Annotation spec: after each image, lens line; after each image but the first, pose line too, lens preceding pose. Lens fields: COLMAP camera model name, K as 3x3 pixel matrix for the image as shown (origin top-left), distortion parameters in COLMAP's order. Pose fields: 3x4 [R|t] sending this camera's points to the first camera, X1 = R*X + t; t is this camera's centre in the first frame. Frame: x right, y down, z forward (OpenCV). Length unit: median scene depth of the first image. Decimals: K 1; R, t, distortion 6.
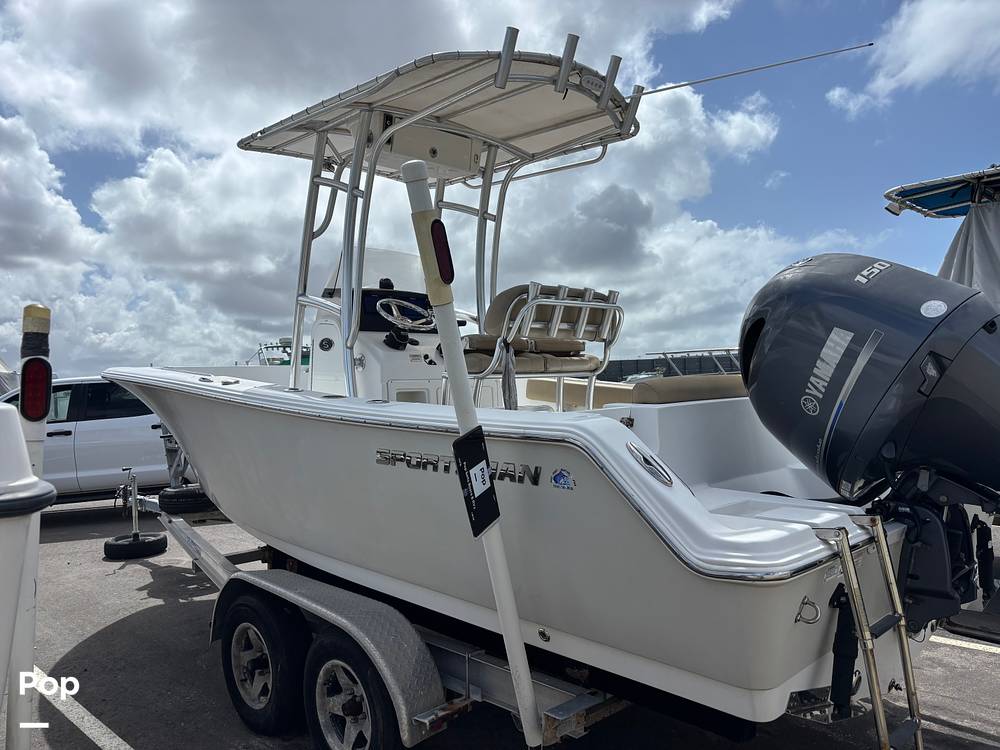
lens RADIAL K [[752.0, 0, 482.1], [0, 752.0, 379.2], [0, 0, 1]] dist [0.011071, 0.009900]
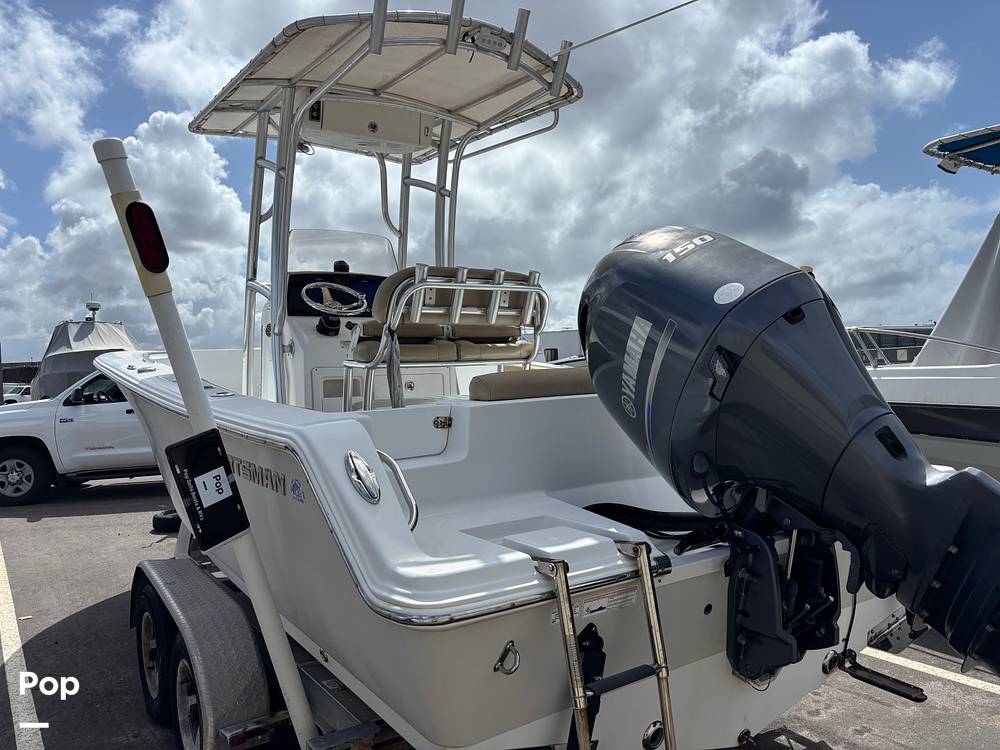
lens RADIAL K [[757.0, 0, 500.0], [0, 757.0, 375.0], [0, 0, 1]] dist [0.003891, -0.003186]
pose [[0.985364, 0.004043, -0.170417, 0.244363], [0.000474, 0.999650, 0.026457, -0.013543], [0.170464, -0.026151, 0.985017, 0.075694]]
